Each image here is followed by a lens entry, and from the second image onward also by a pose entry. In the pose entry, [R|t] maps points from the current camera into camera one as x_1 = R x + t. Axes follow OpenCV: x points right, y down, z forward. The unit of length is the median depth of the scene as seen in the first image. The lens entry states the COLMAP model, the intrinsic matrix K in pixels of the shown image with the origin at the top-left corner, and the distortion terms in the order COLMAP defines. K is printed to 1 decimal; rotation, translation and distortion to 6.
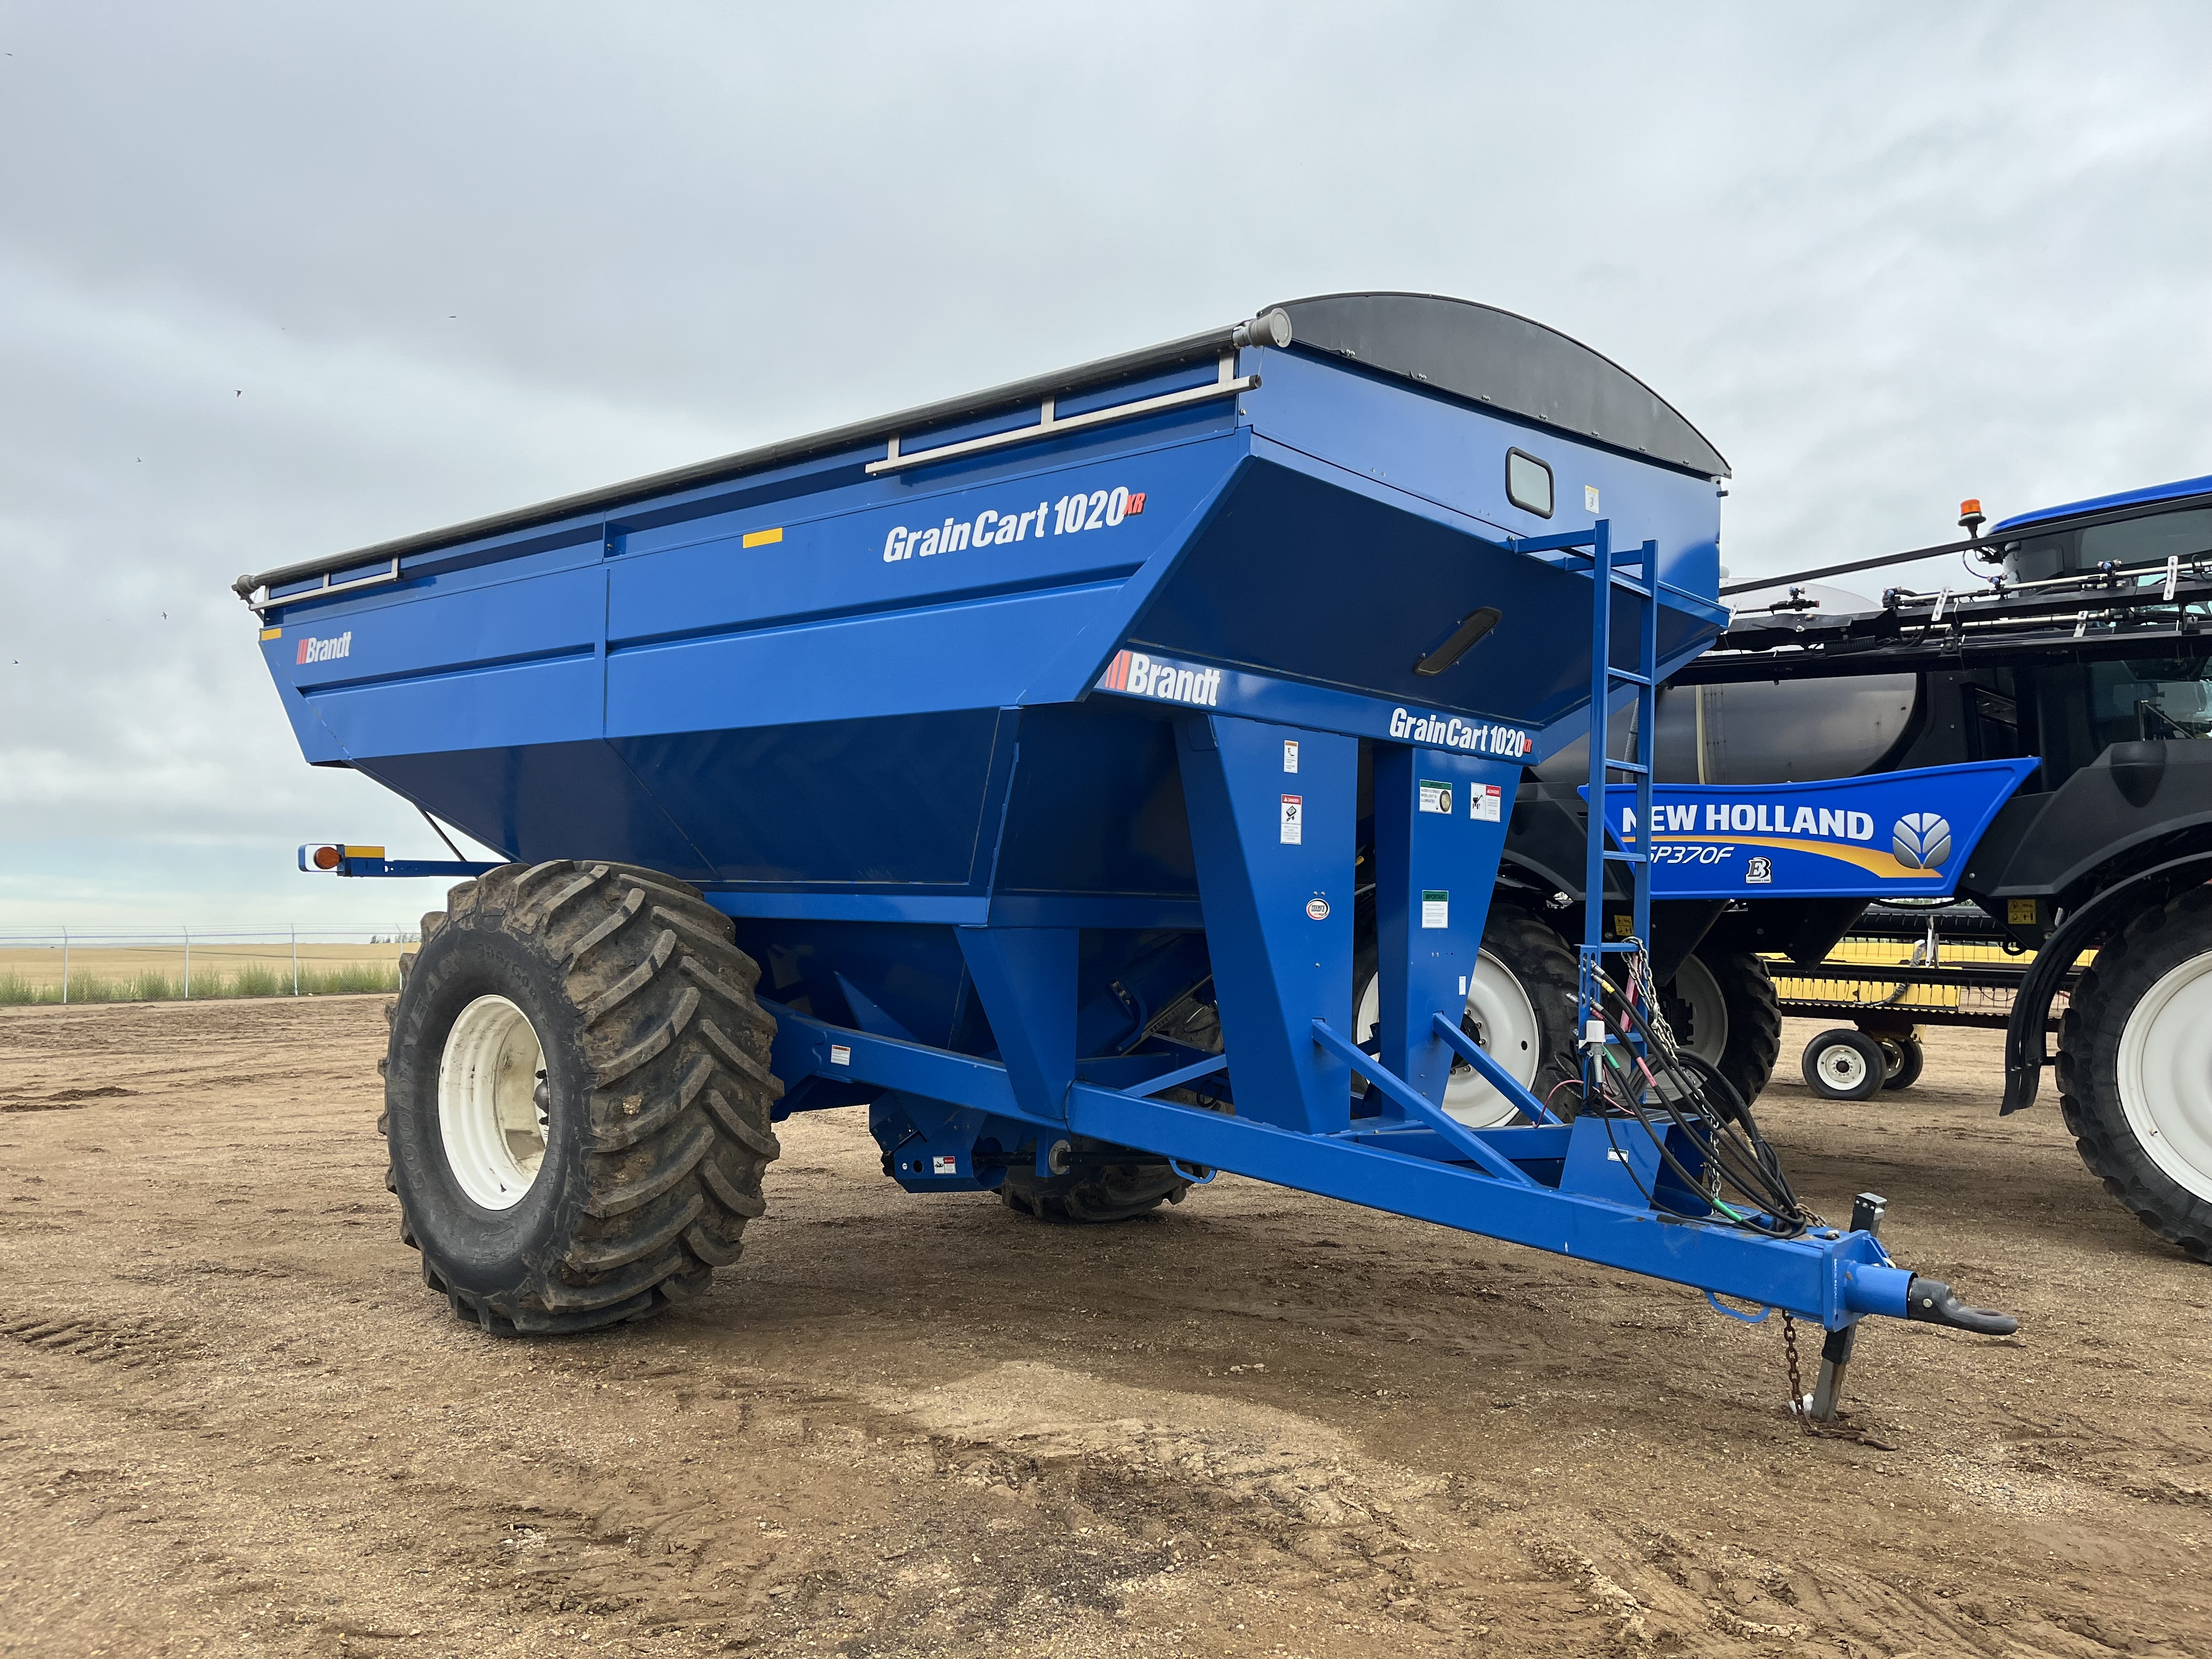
lens RADIAL K [[1651.9, 0, 1095.0], [0, 1651.9, 821.9], [0, 0, 1]] dist [0.081643, -0.108535]
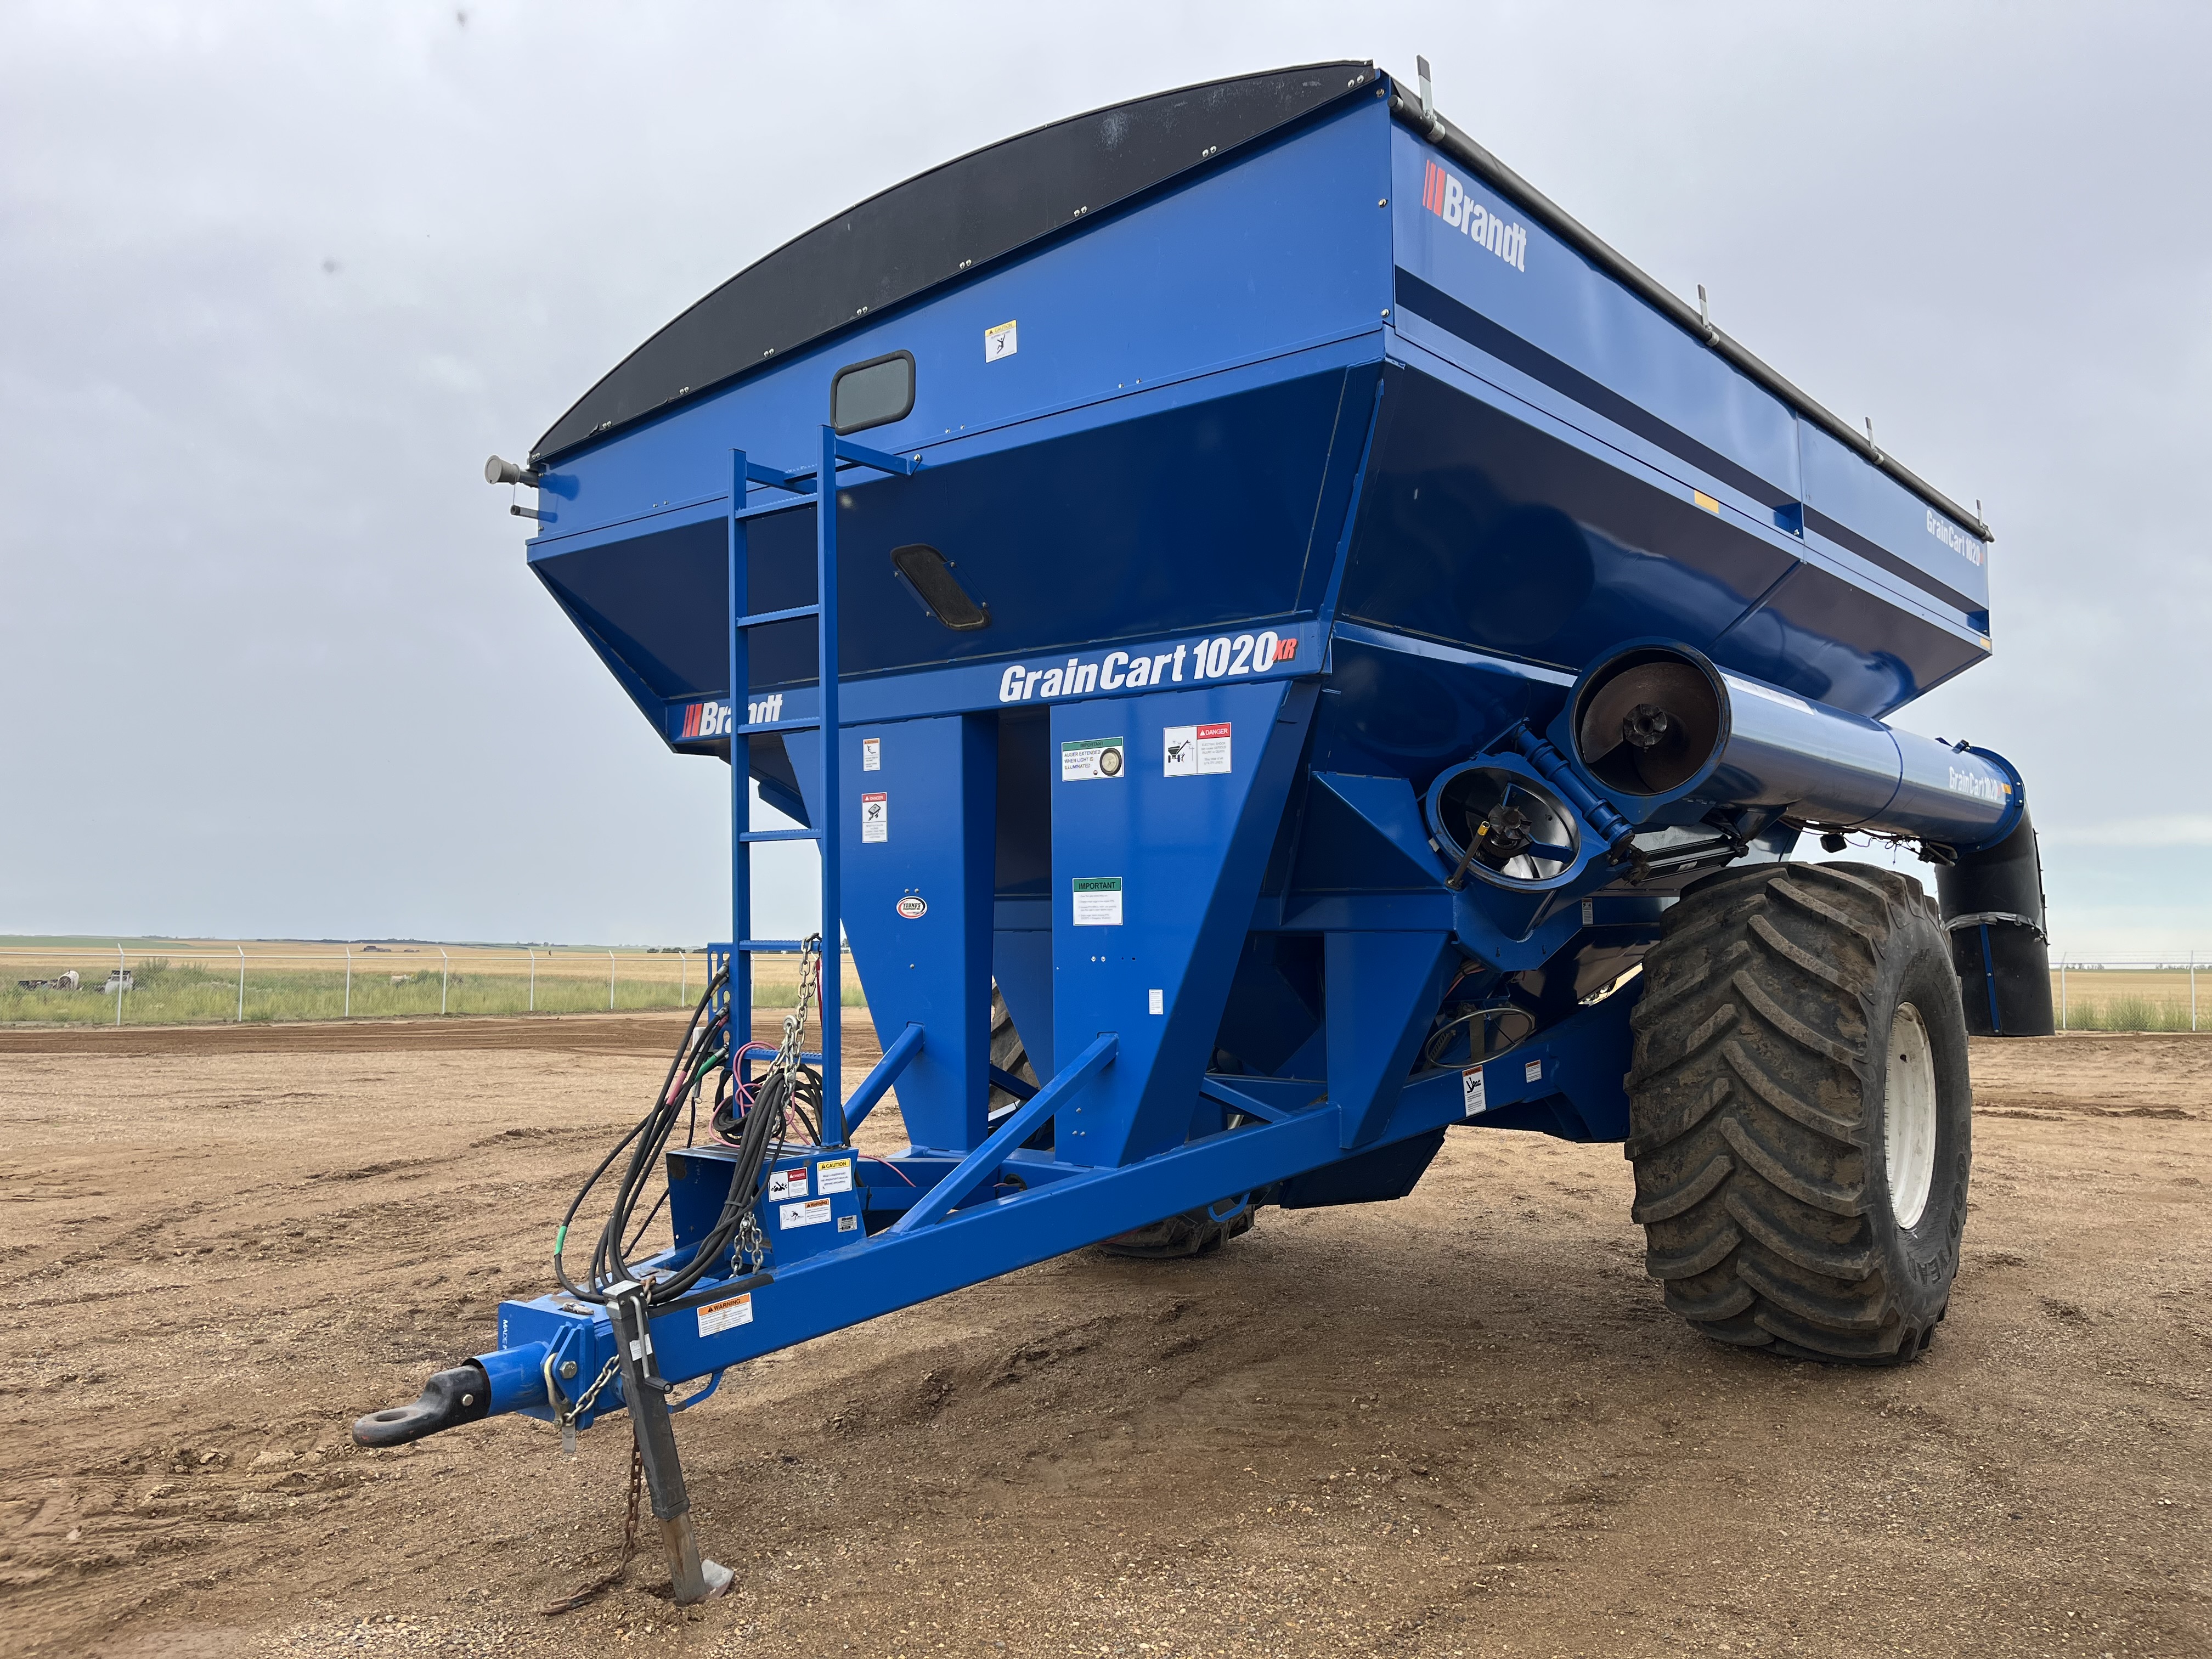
lens RADIAL K [[1651.9, 0, 1095.0], [0, 1651.9, 821.9], [0, 0, 1]] dist [0.081643, -0.108535]
pose [[0.050412, -0.068713, -0.996362, 0.996843], [0.064733, 0.995758, -0.065396, 0.066738], [0.996628, -0.061201, 0.054646, 0.966637]]
